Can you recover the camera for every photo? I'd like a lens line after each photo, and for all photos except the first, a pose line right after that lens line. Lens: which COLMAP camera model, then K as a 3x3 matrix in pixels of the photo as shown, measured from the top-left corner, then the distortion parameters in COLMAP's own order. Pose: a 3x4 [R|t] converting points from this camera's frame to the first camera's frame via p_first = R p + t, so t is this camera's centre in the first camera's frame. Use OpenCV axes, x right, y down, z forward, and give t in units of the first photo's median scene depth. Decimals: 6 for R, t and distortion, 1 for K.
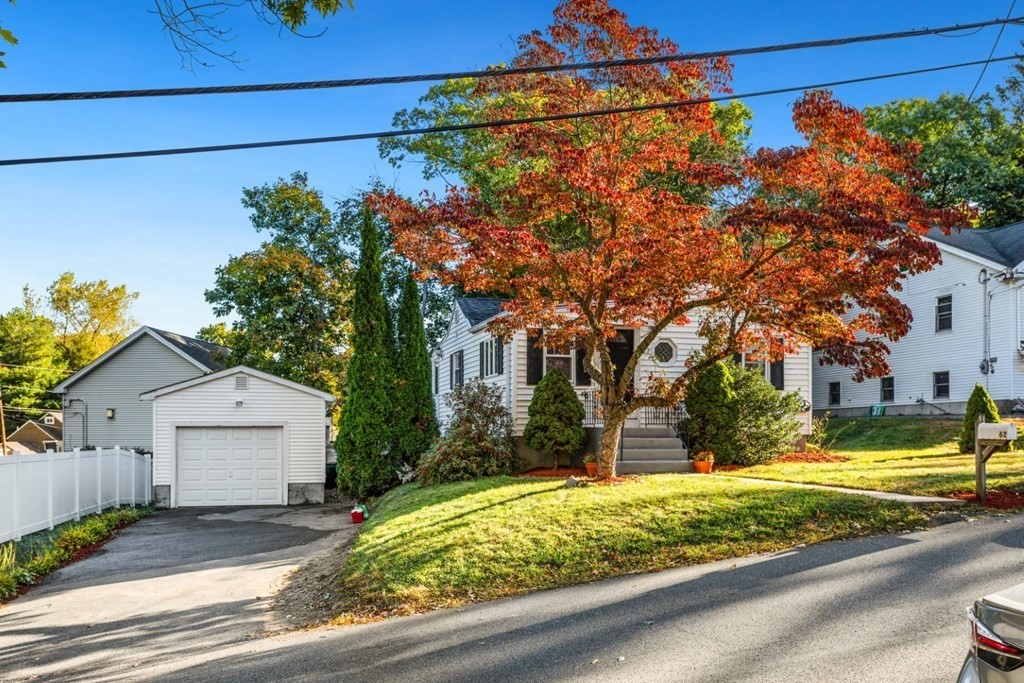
lens RADIAL K [[861.6, 0, 509.0], [0, 861.6, 343.0], [0, 0, 1]] dist [-0.001652, 0.025341]
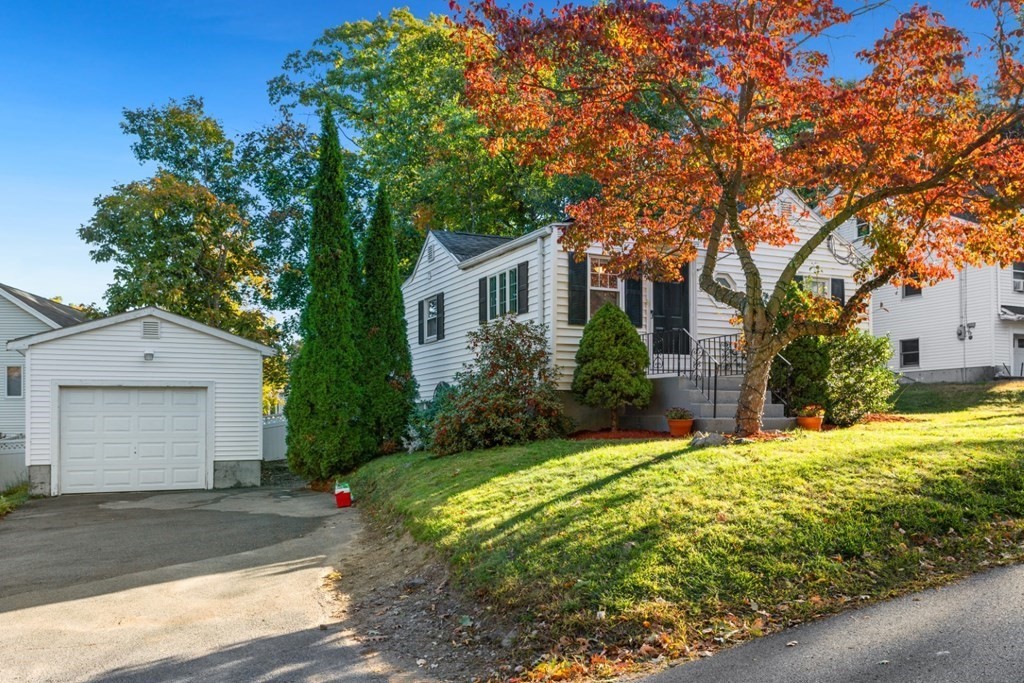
lens RADIAL K [[861.6, 0, 515.1], [0, 861.6, 339.5], [0, 0, 1]] dist [-0.001652, 0.025341]
pose [[0.984538, 0.011950, 0.174766, -0.133642], [-0.013295, 0.999890, 0.006528, 0.047725], [-0.174668, -0.008751, 0.984588, 0.202229]]
